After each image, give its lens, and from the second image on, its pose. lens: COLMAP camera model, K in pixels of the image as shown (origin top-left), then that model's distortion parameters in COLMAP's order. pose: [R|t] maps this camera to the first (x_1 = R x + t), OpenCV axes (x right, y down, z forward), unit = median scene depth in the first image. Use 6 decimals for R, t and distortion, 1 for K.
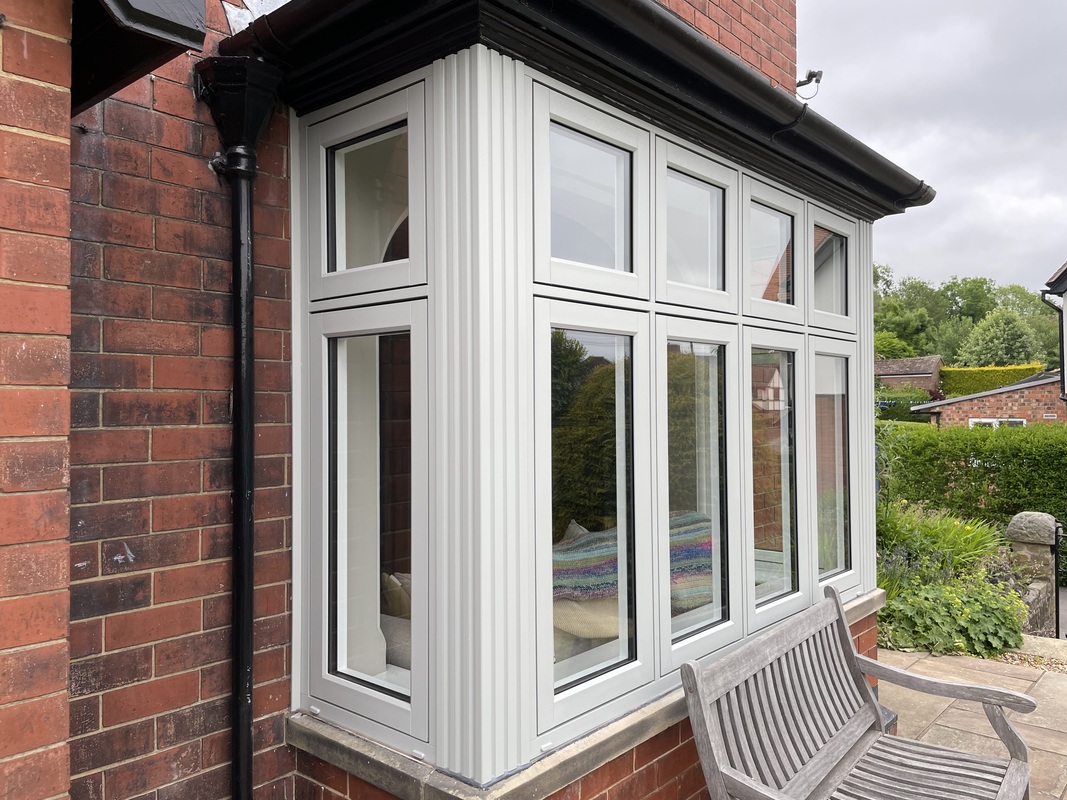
lens RADIAL K [[809.8, 0, 535.6], [0, 809.8, 391.1], [0, 0, 1]] dist [0.099809, -0.133931]
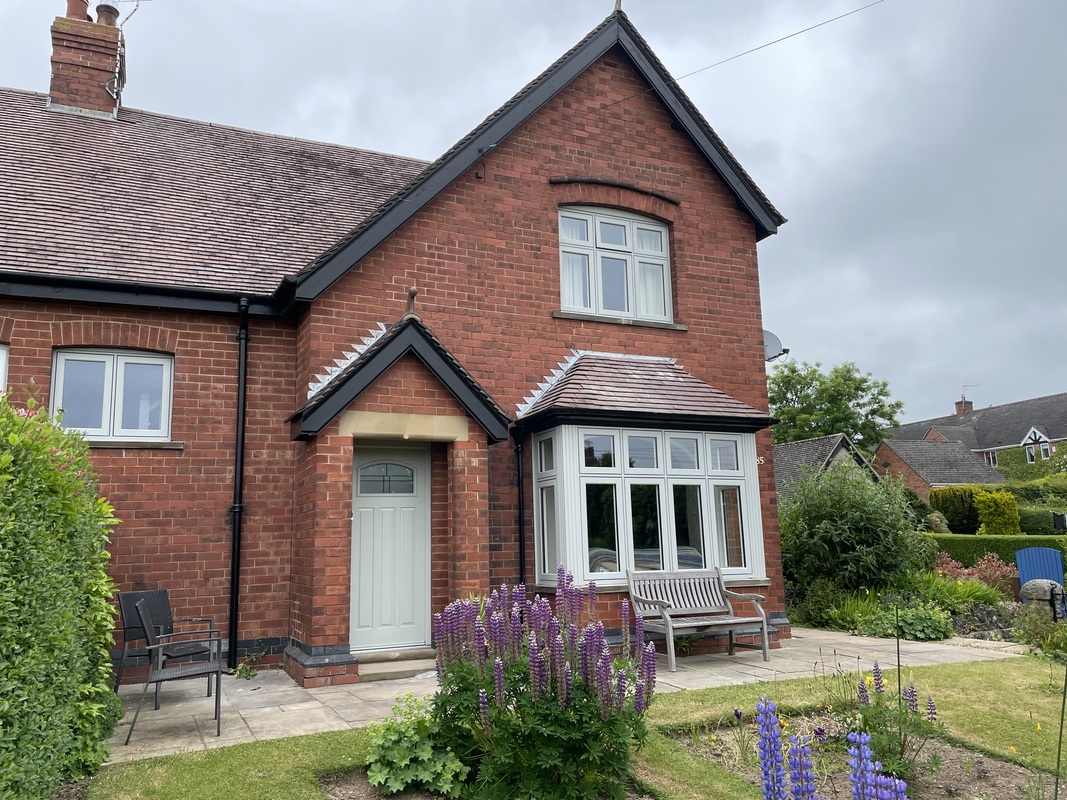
lens RADIAL K [[813.1, 0, 532.3], [0, 813.1, 403.9], [0, 0, 1]] dist [0.103986, -0.136987]
pose [[0.912338, -0.086492, -0.400198, 1.452408], [0.025434, 0.987518, -0.155441, 0.157701], [0.408647, 0.131636, 0.903150, -2.900753]]
